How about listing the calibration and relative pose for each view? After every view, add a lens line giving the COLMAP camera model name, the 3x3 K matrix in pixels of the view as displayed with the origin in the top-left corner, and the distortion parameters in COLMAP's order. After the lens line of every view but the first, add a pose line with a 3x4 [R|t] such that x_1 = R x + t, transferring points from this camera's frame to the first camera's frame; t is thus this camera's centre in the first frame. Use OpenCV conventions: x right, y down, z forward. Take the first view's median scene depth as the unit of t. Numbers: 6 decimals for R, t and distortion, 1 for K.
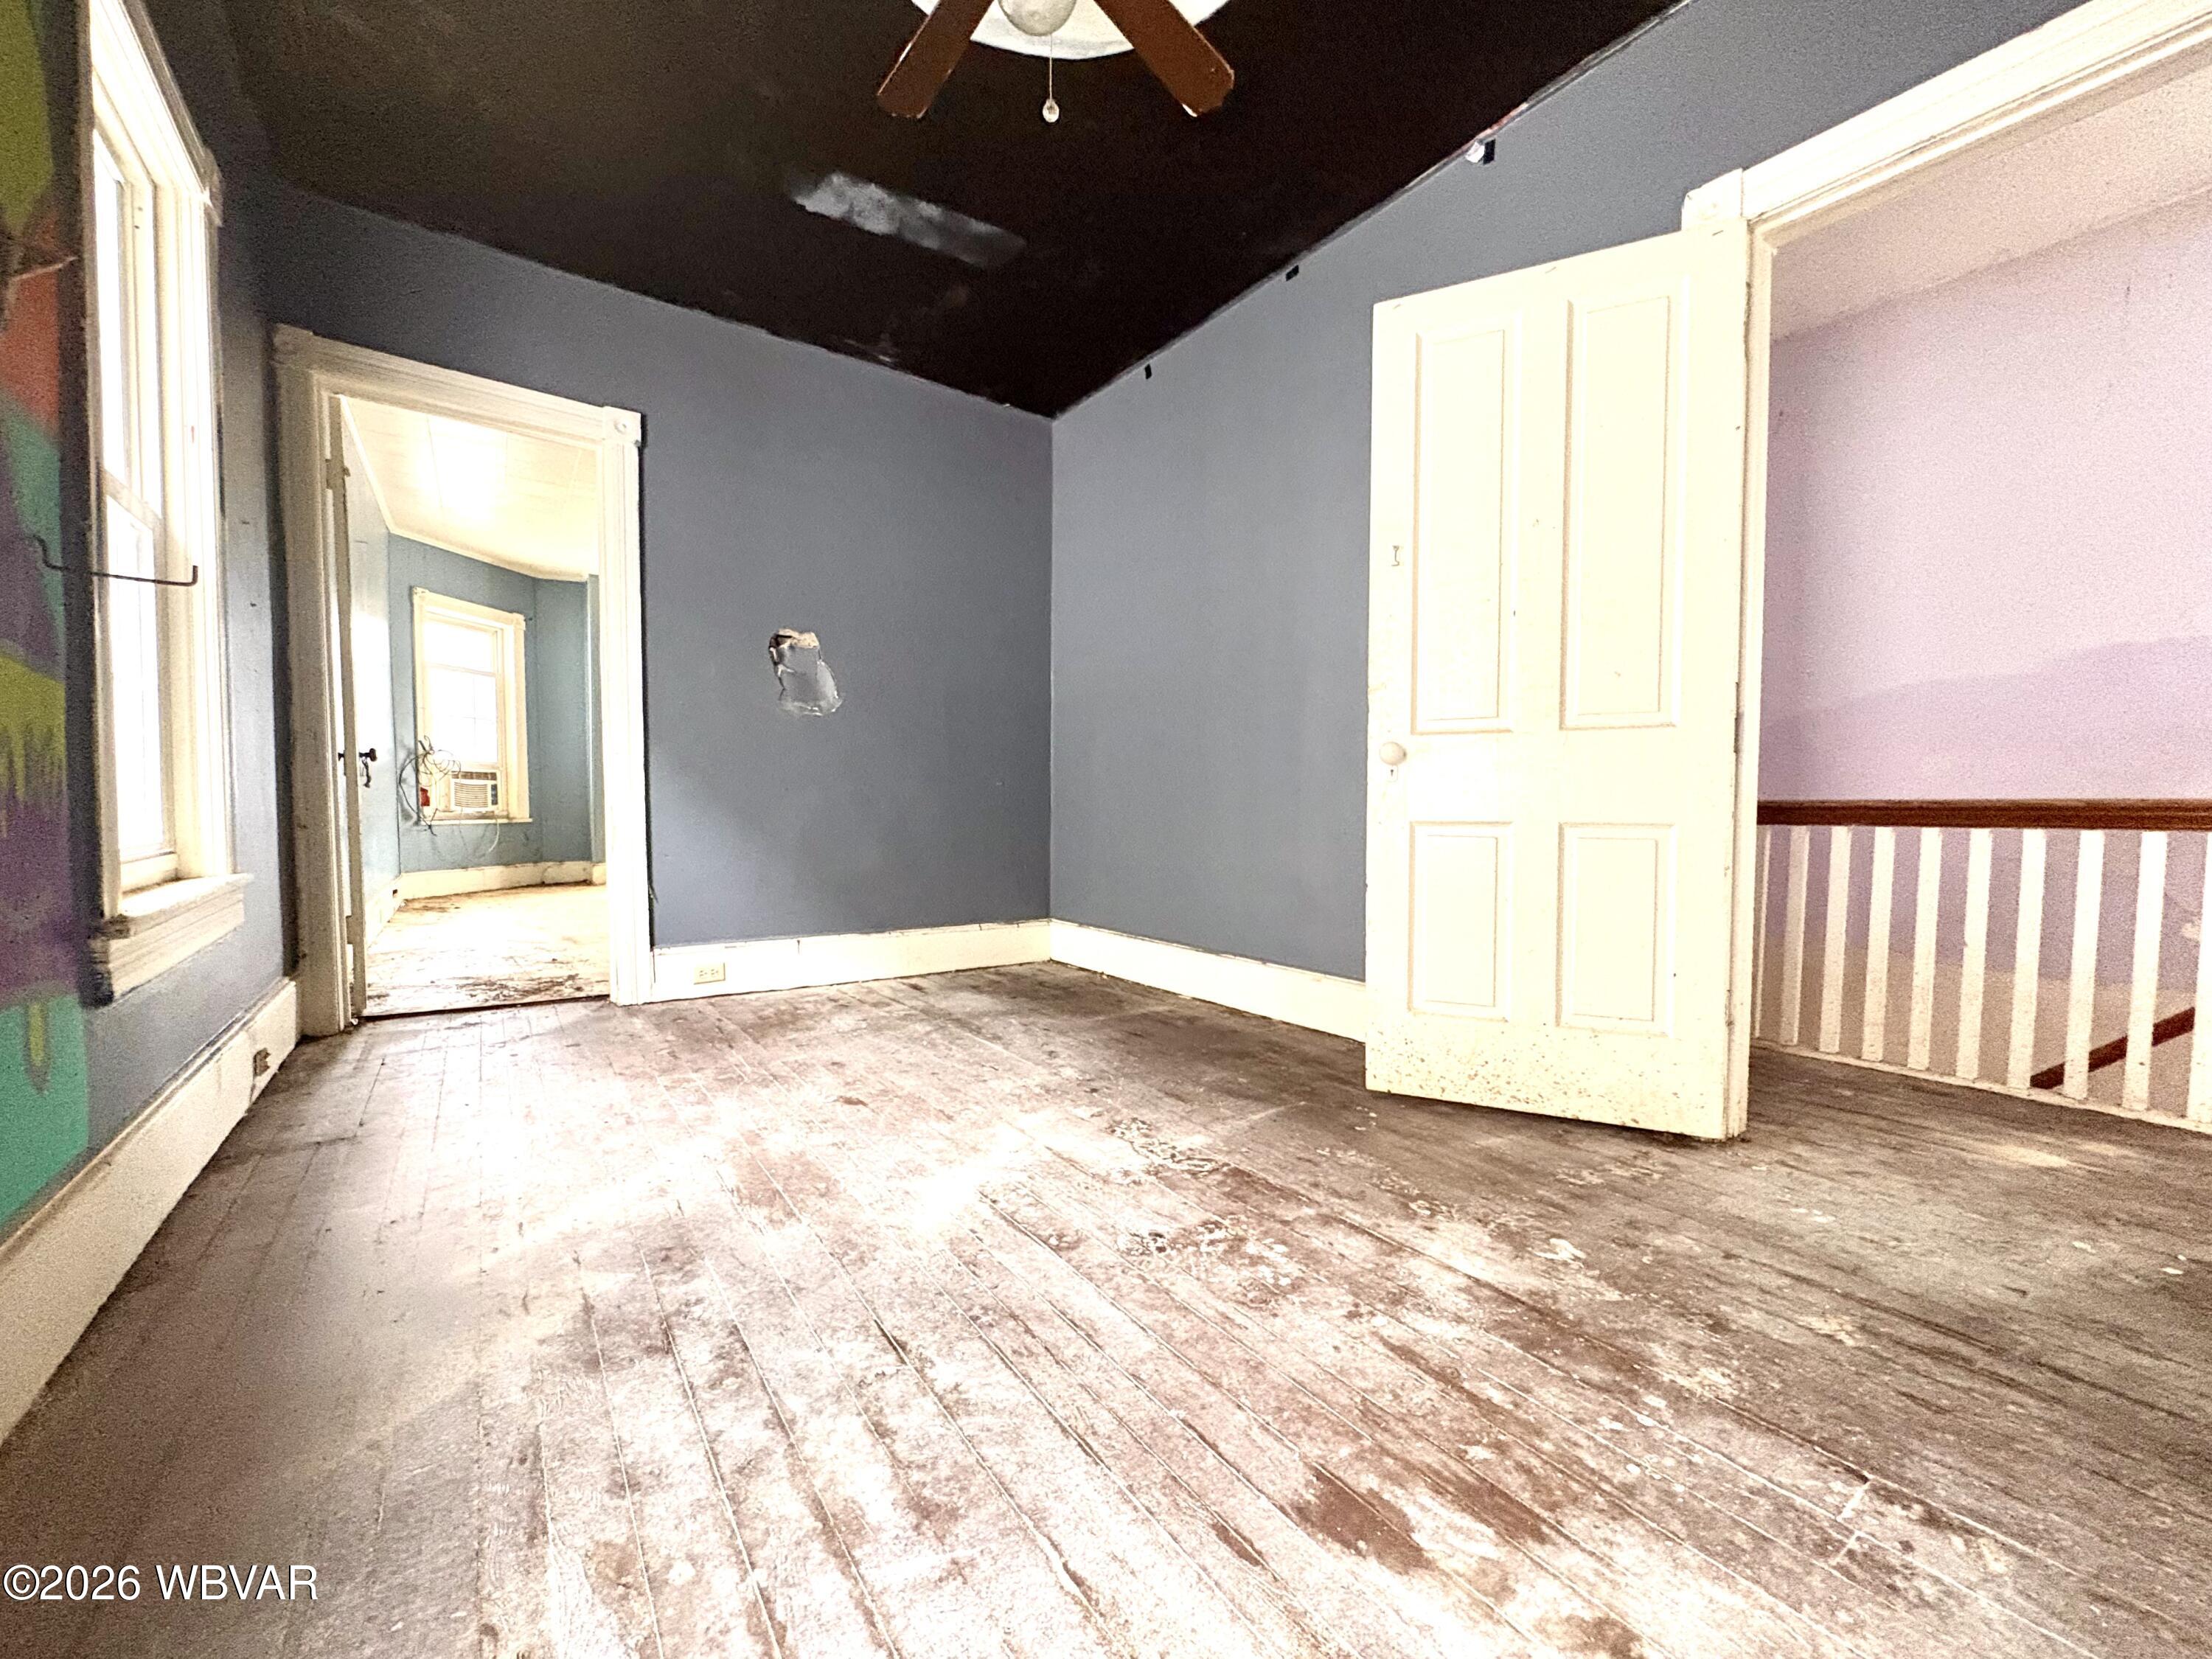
lens RADIAL K [[881.5, 0, 1098.7], [0, 881.5, 821.3], [0, 0, 1]] dist [-0.000122, 0.000103]
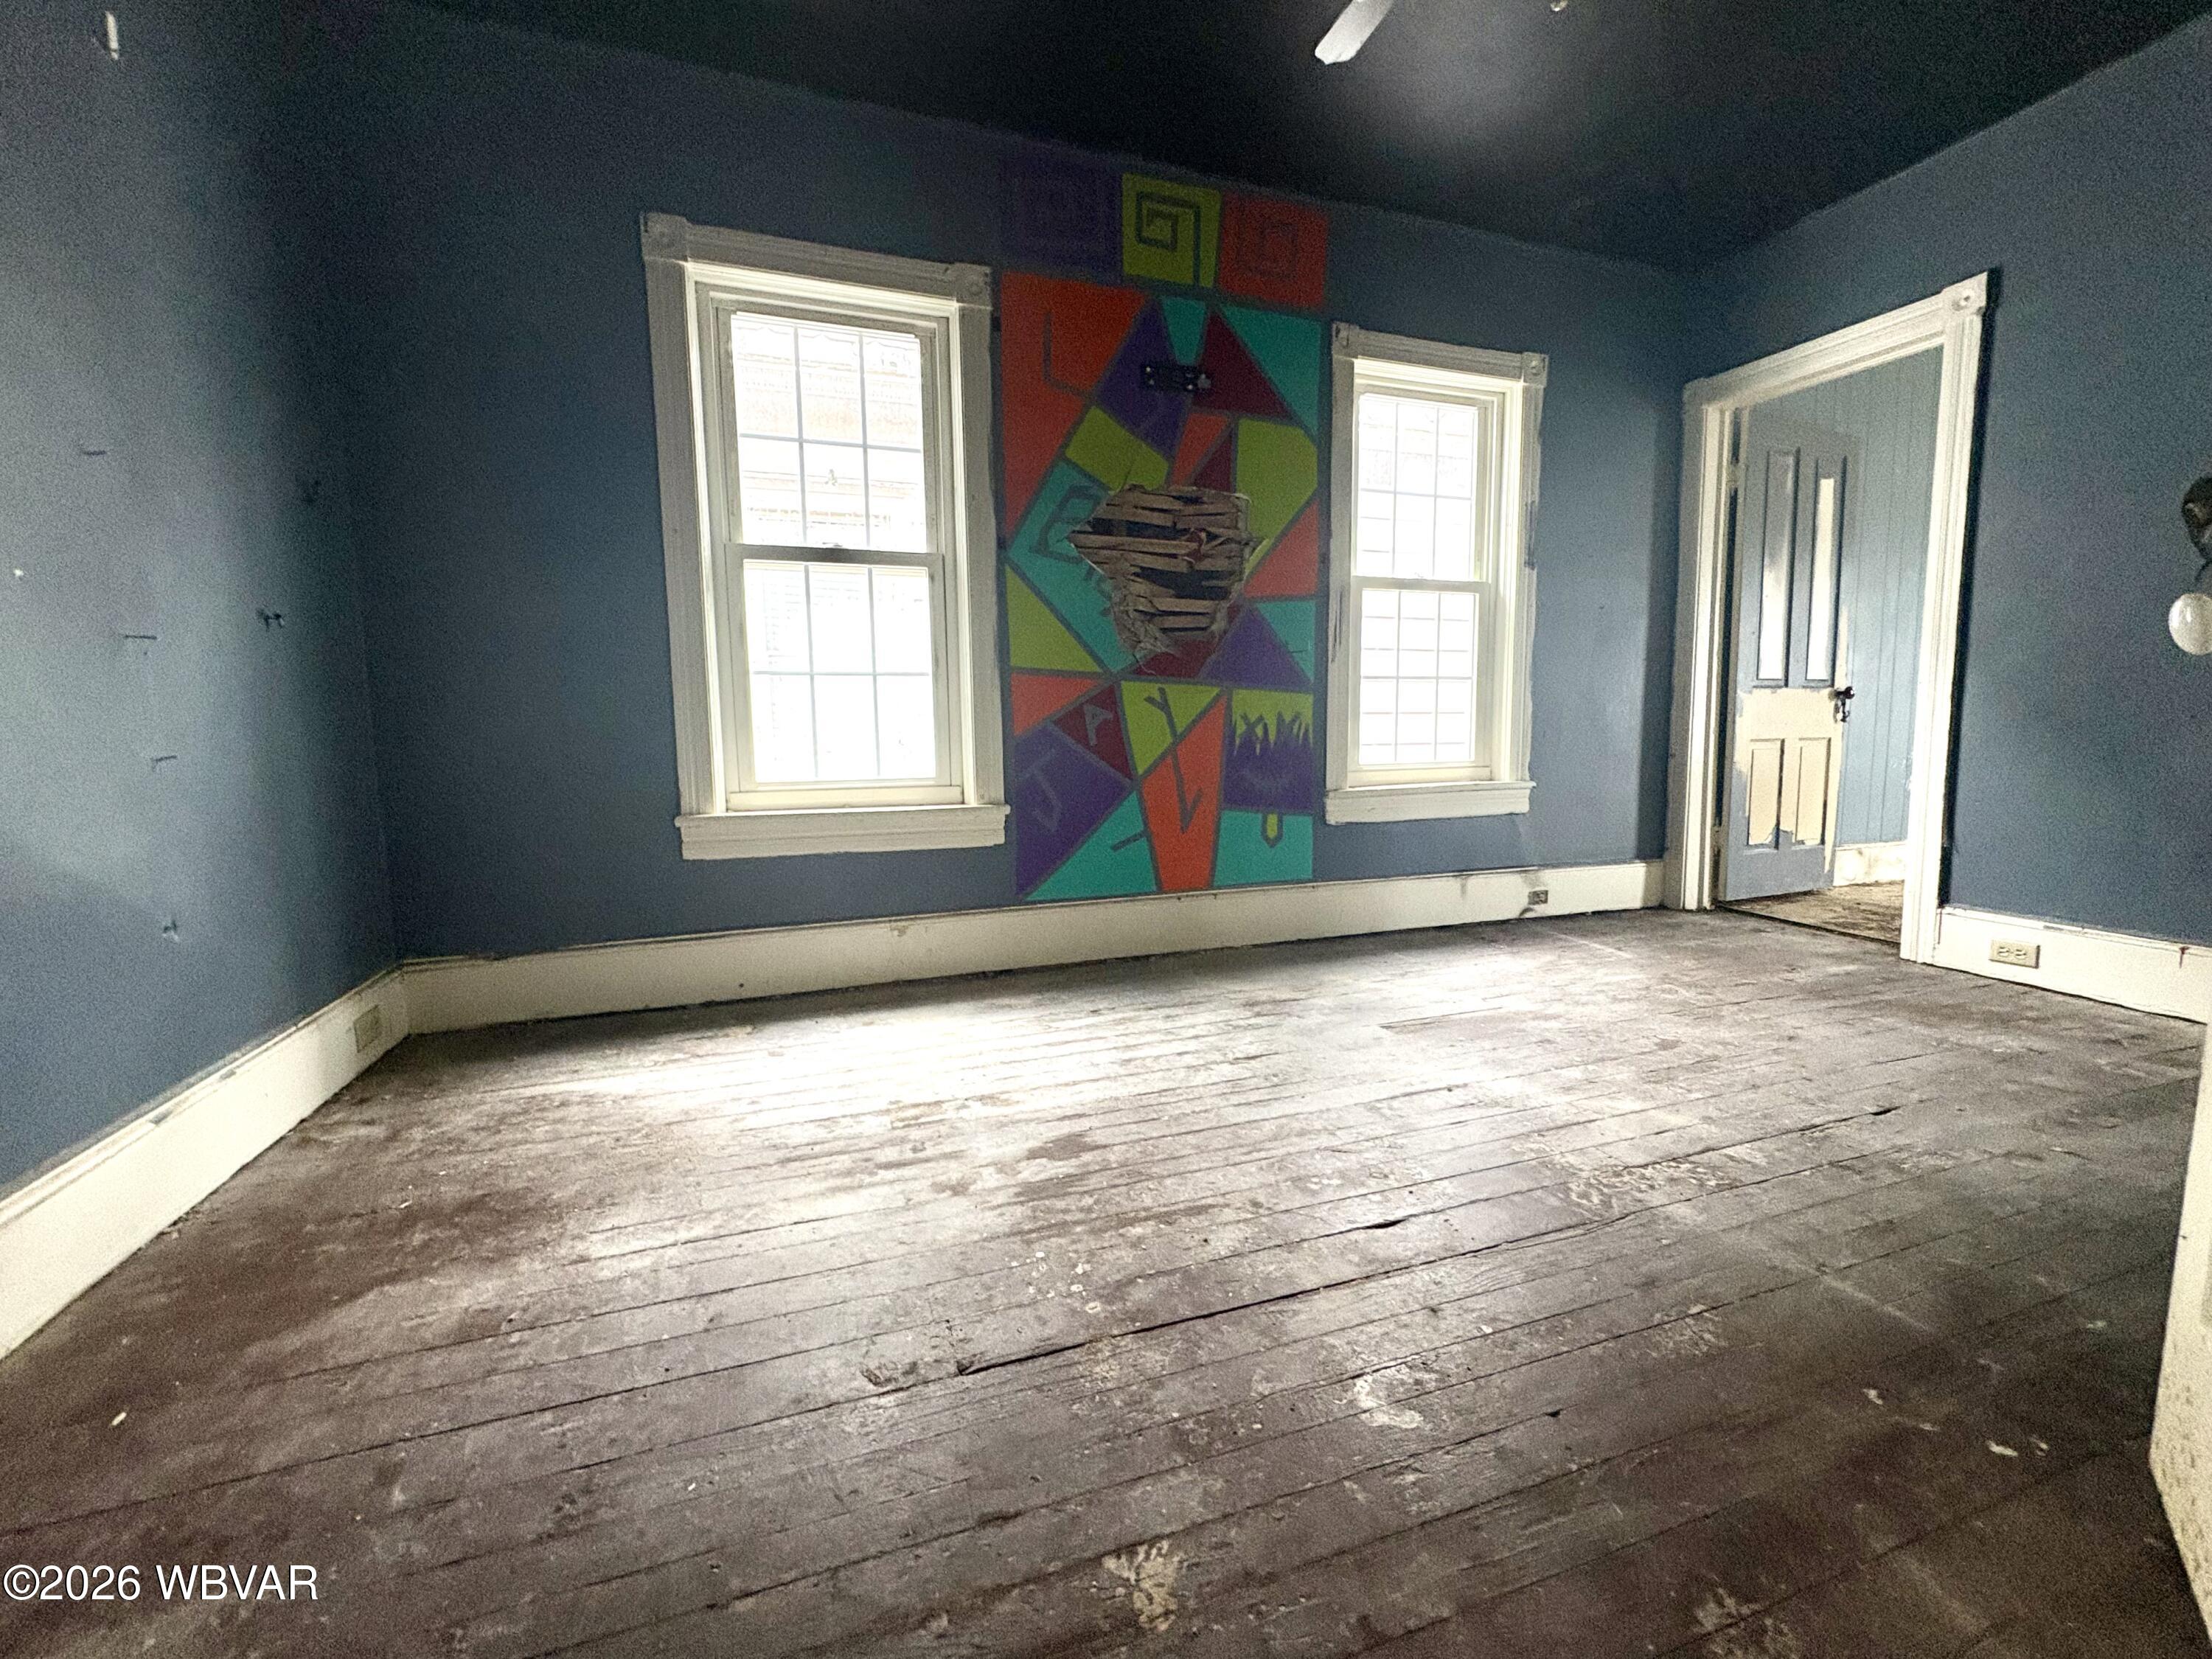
lens RADIAL K [[881.5, 0, 1109.7], [0, 881.5, 819.8], [0, 0, 1]] dist [-0.000122, 0.000103]
pose [[-0.277614, 0.092402, -0.956239, 1.481724], [-0.011201, 0.994985, 0.099398, -0.047573], [0.960627, 0.038305, -0.275187, 1.190378]]
